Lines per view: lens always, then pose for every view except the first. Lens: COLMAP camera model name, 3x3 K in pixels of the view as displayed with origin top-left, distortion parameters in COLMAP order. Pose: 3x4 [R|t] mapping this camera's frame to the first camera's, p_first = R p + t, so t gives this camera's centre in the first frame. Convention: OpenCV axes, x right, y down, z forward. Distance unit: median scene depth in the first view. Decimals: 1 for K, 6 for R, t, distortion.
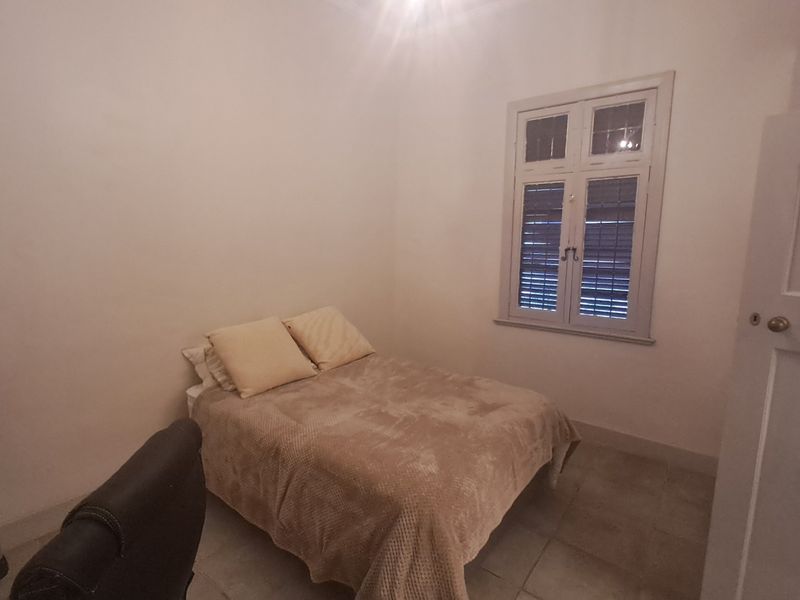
lens RADIAL K [[413.6, 0, 400.0], [0, 413.6, 300.0], [0, 0, 1]] dist [0.001066, 0.000009]
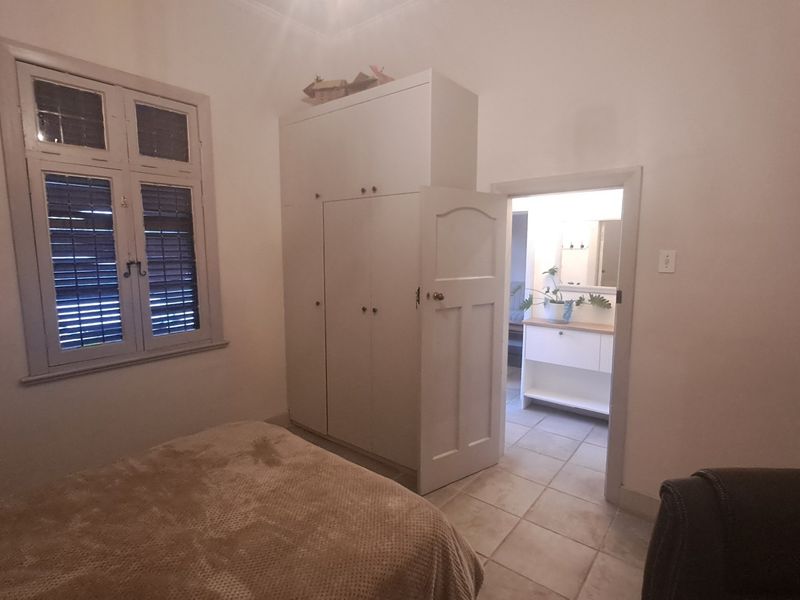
lens RADIAL K [[418.1, 0, 396.1], [0, 418.1, 296.5], [0, 0, 1]] dist [-0.002920, -0.000034]
pose [[0.029328, -0.131915, 0.990827, -0.424745], [0.140886, 0.981904, 0.126557, -0.090673], [-0.989591, 0.135882, 0.047382, 0.456658]]
